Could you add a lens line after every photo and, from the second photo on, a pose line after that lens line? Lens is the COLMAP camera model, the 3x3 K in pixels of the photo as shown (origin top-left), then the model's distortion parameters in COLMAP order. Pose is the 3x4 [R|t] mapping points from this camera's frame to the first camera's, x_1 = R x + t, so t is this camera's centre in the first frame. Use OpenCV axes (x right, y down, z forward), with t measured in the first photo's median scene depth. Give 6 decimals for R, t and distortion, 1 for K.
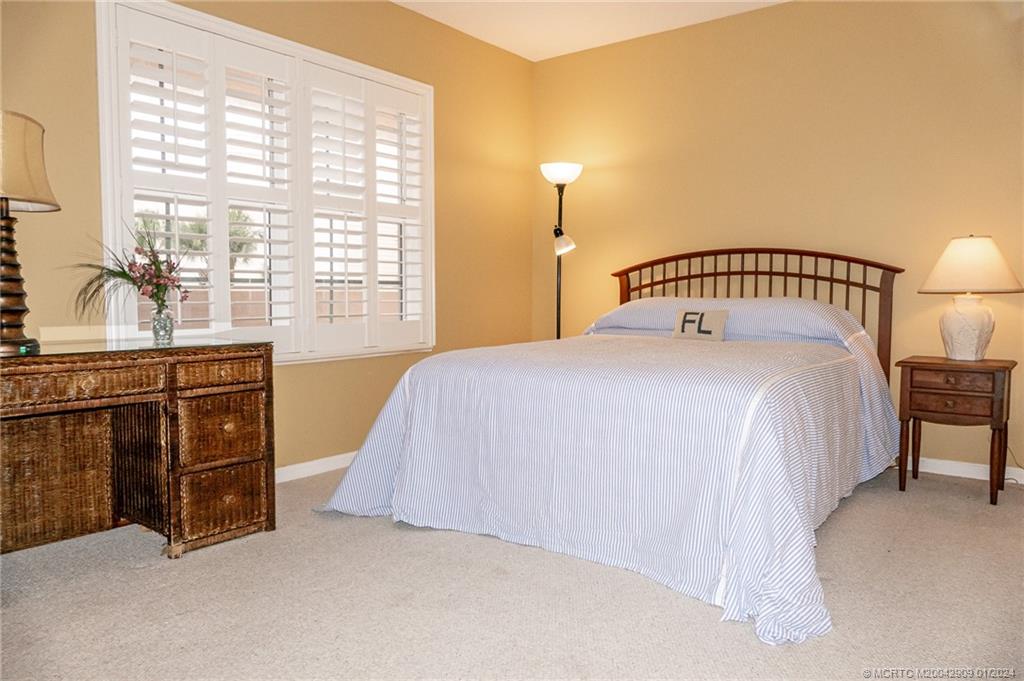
lens RADIAL K [[721.2, 0, 512.0], [0, 721.2, 340.5], [0, 0, 1]] dist [0.007168, 0.002326]
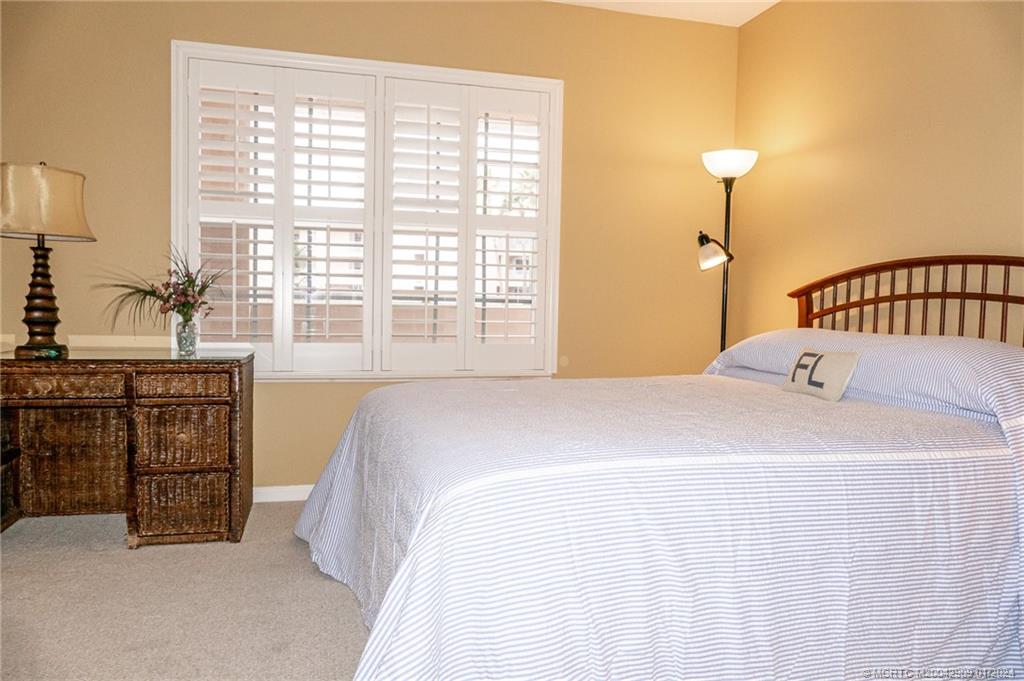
lens RADIAL K [[733.1, 0, 512.0], [0, 733.1, 340.5], [0, 0, 1]] dist [0.001660, -0.000351]
pose [[0.803688, 0.047883, -0.593121, 0.440035], [-0.058588, 0.998282, 0.001205, -0.035949], [0.592160, 0.033782, 0.805112, 0.286482]]
